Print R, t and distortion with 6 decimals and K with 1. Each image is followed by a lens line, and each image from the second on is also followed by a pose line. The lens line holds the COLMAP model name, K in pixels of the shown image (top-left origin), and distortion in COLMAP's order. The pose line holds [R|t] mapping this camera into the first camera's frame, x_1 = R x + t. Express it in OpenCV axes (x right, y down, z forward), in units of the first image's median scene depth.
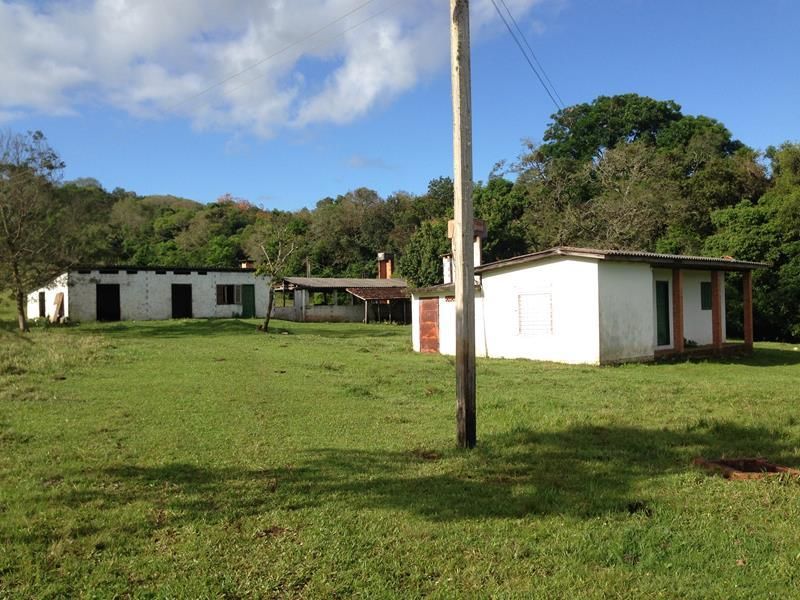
lens RADIAL K [[727.3, 0, 400.0], [0, 727.3, 300.0], [0, 0, 1]] dist [0.056449, 0.002814]
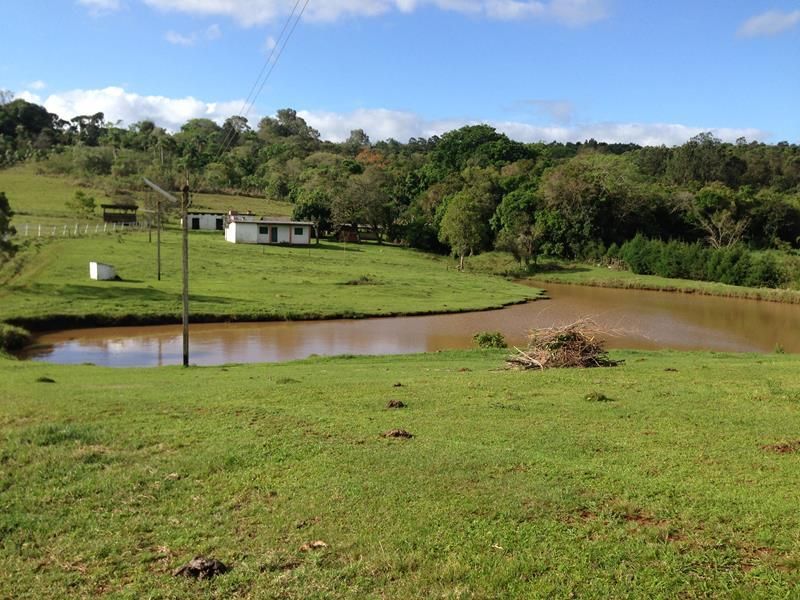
lens RADIAL K [[728.4, 0, 400.0], [0, 728.4, 300.0], [0, 0, 1]] dist [0.125601, -0.215959]
pose [[0.929789, 0.087277, -0.357595, 1.478225], [-0.046245, 0.991484, 0.121743, -0.089241], [0.365175, -0.096659, 0.925907, -1.553867]]
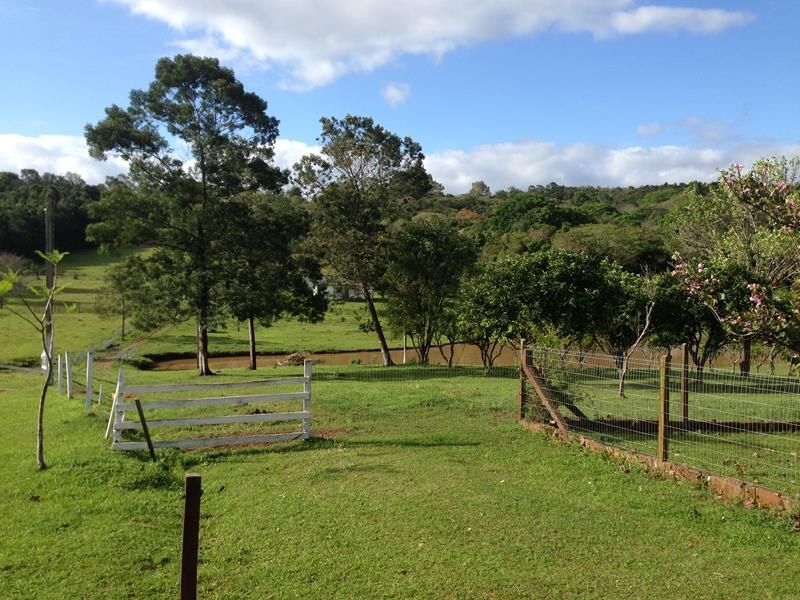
lens RADIAL K [[727.3, 0, 400.0], [0, 727.3, 300.0], [0, 0, 1]] dist [0.056449, 0.002814]
pose [[0.836272, 0.046850, -0.546309, 2.184142], [-0.007079, 0.997182, 0.074679, -0.202404], [0.548269, -0.058585, 0.834248, -2.025806]]
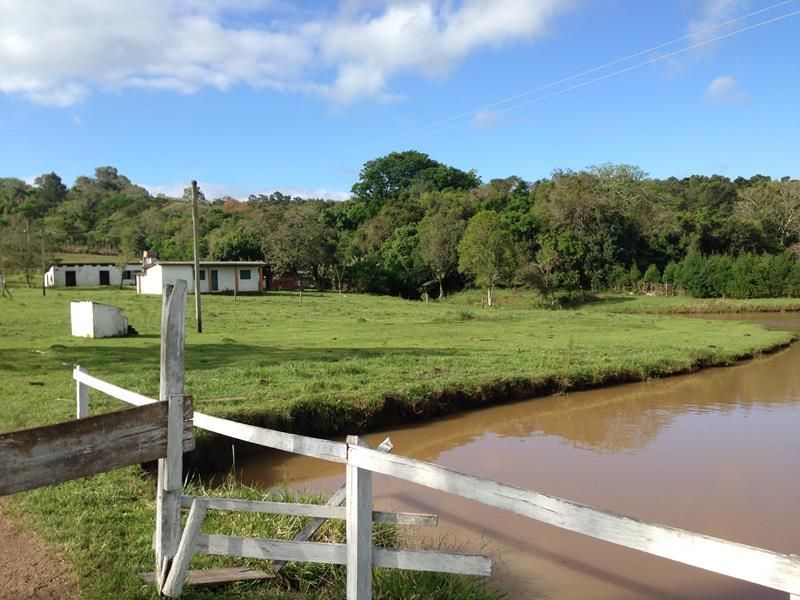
lens RADIAL K [[728.4, 0, 400.0], [0, 728.4, 300.0], [0, 0, 1]] dist [0.125601, -0.215959]
pose [[0.992292, -0.005752, -0.123787, 0.864898], [0.009657, 0.999474, 0.030975, 0.007149], [0.123544, -0.031932, 0.991825, -1.131131]]
